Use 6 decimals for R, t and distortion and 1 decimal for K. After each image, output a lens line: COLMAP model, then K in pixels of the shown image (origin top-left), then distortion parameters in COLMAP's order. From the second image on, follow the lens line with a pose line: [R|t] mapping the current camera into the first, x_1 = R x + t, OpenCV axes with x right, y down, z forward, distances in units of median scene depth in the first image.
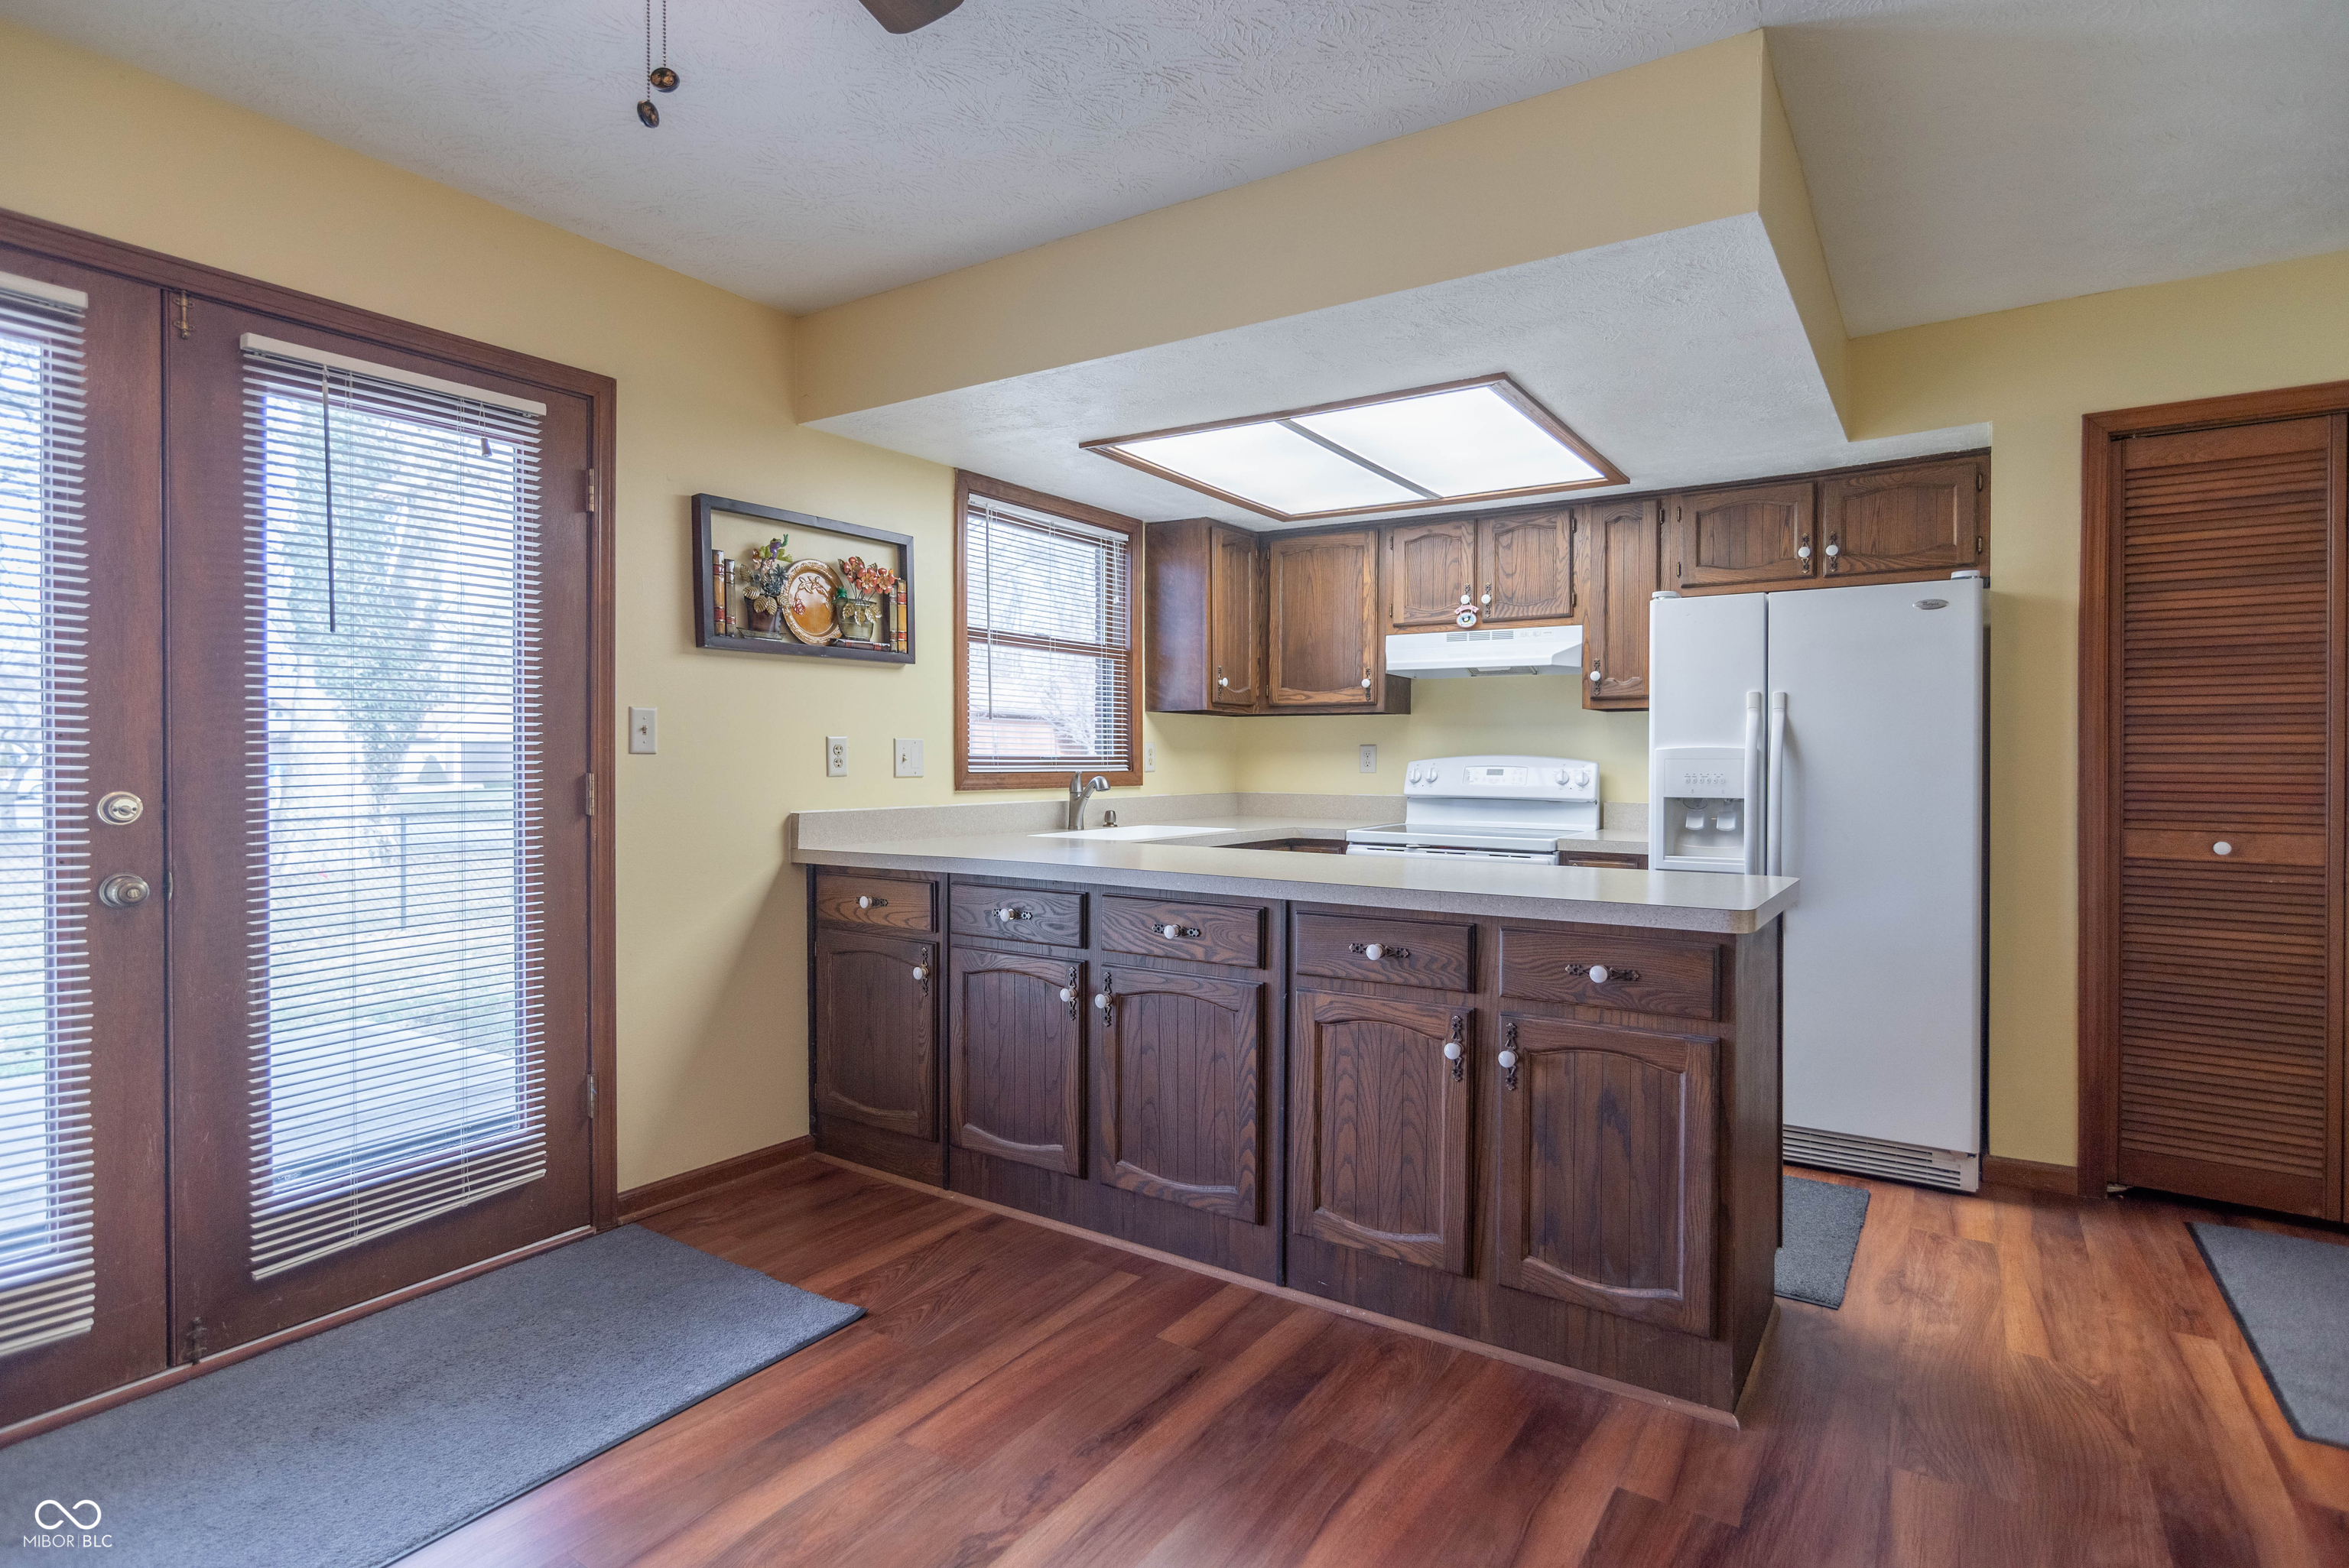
lens RADIAL K [[1191.8, 0, 1170.5], [0, 1191.8, 761.0], [0, 0, 1]] dist [-0.005652, 0.001453]
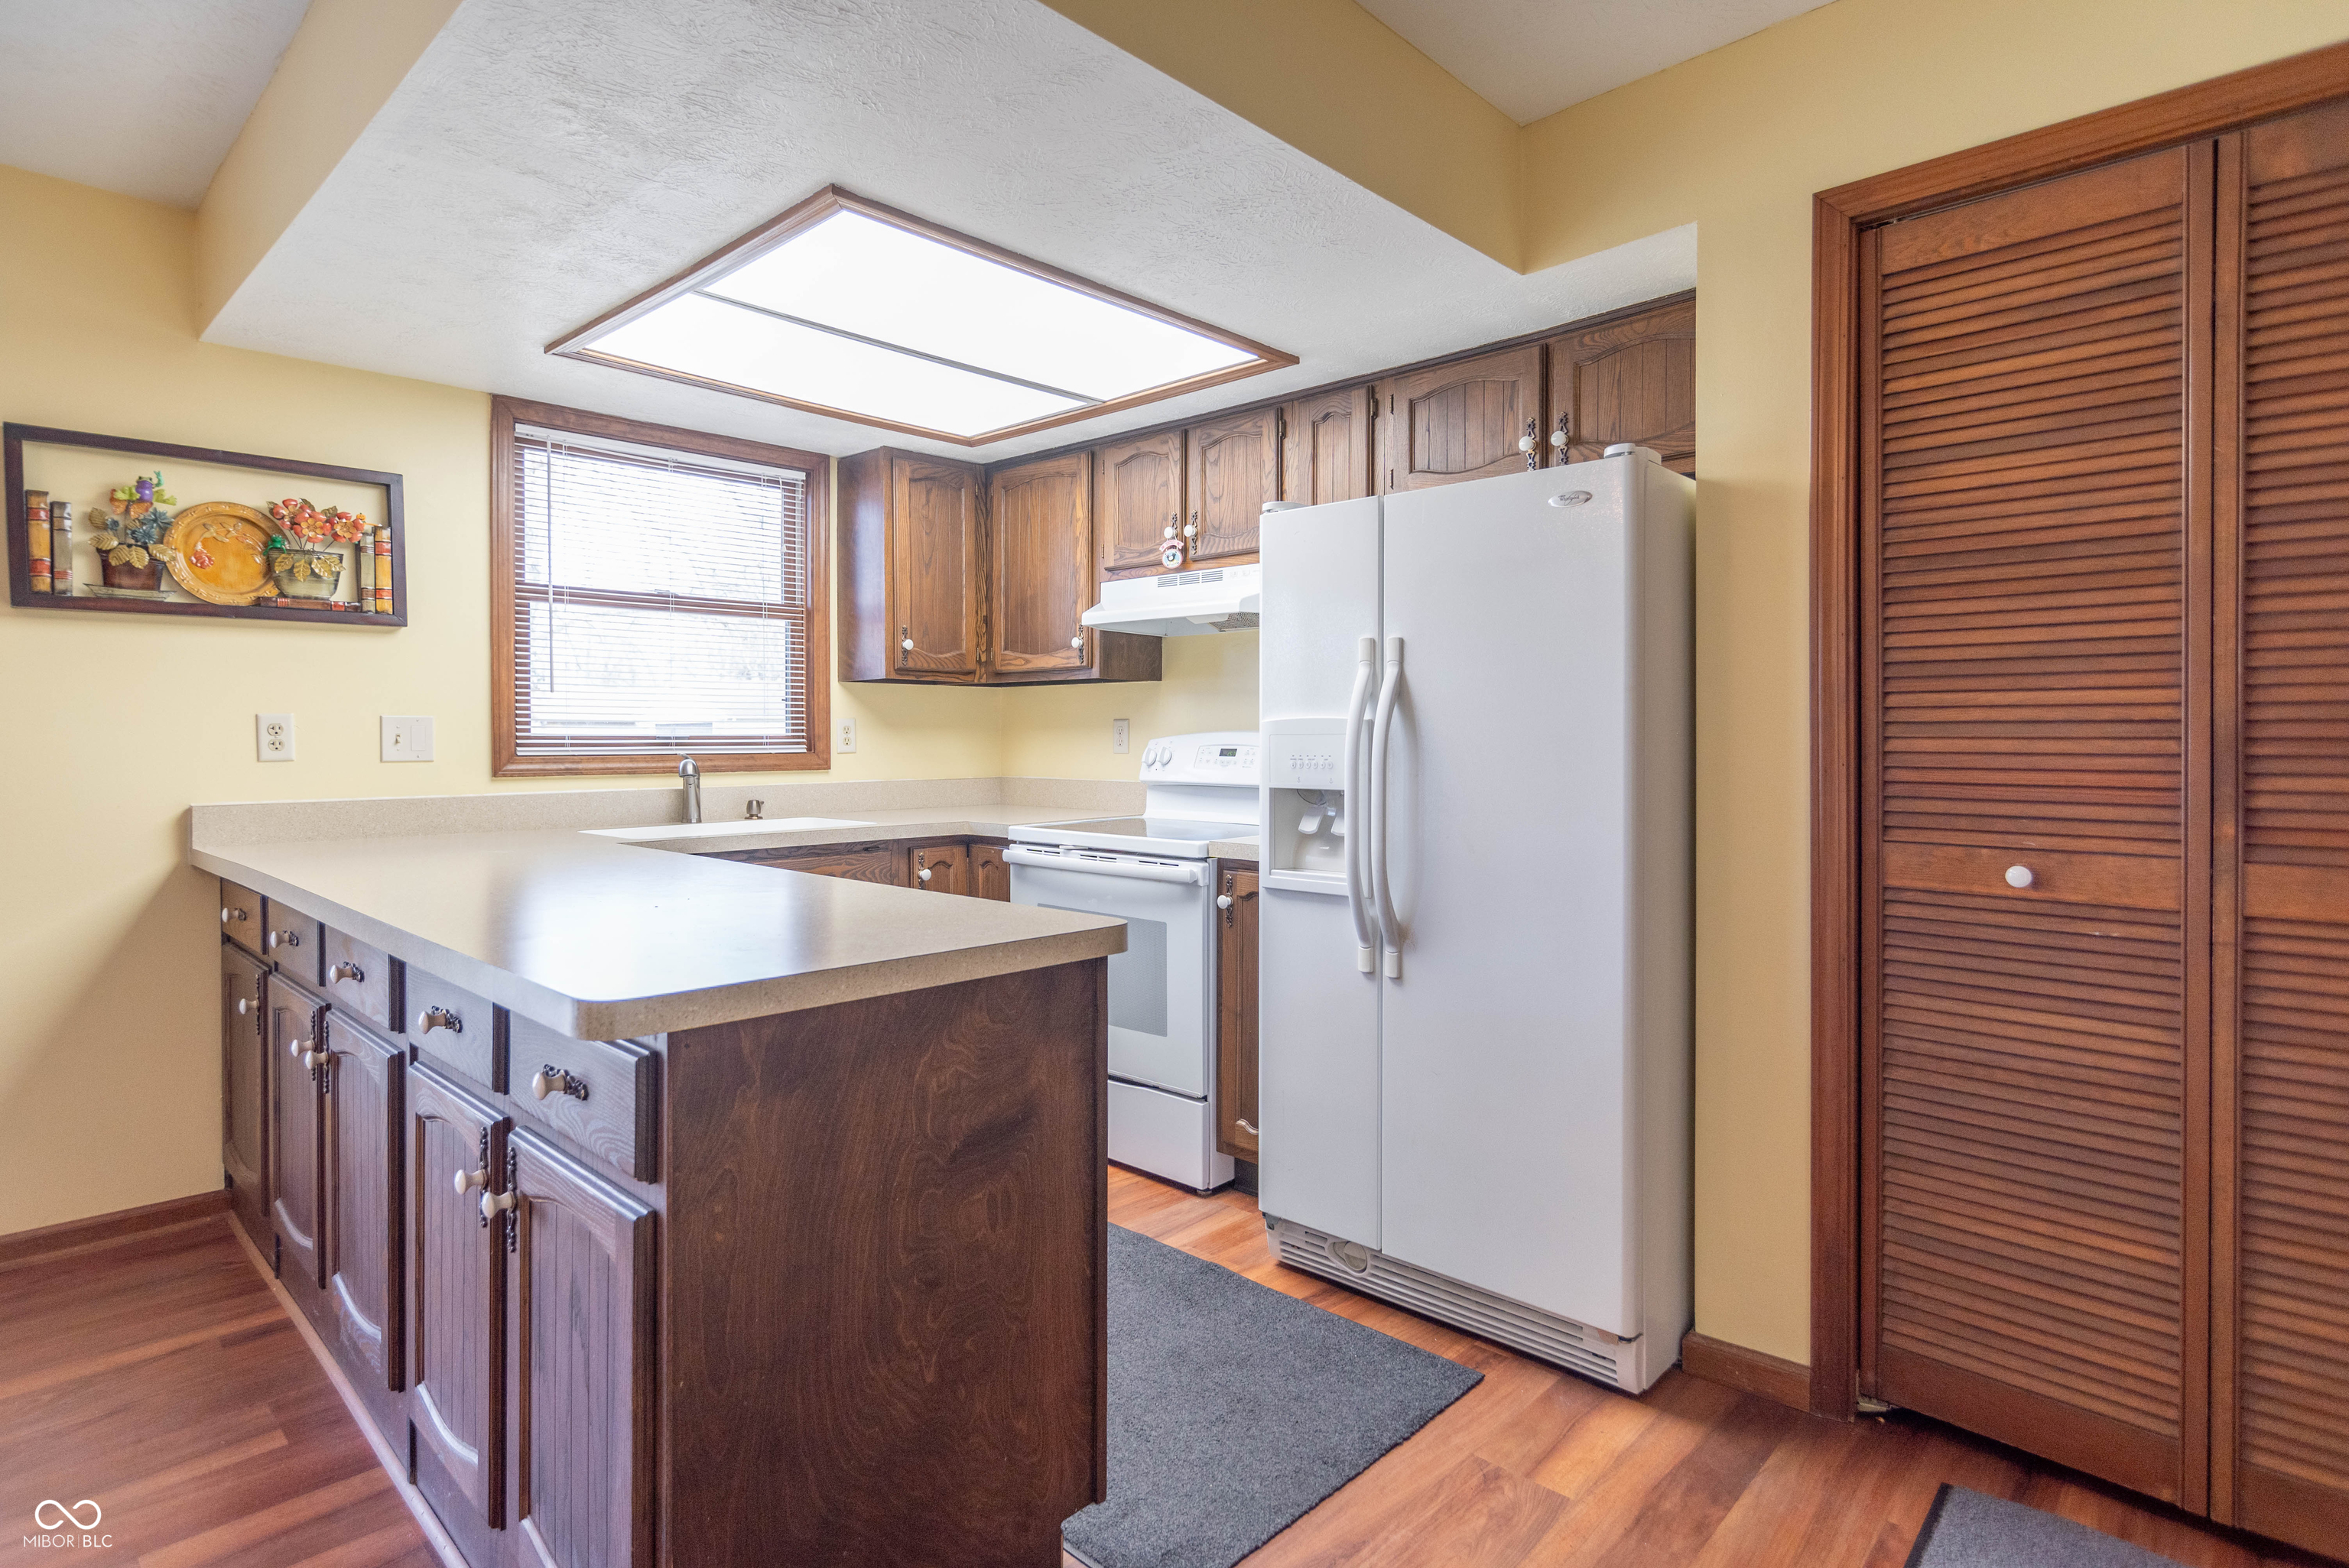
lens RADIAL K [[1212.3, 0, 1171.3], [0, 1212.3, 740.2], [0, 0, 1]] dist [-0.003917, 0.000335]
pose [[0.985484, -0.004848, -0.169697, 0.520638], [0.005010, 0.999987, 0.000528, 0.000675], [0.169692, -0.001371, 0.985496, 0.289060]]
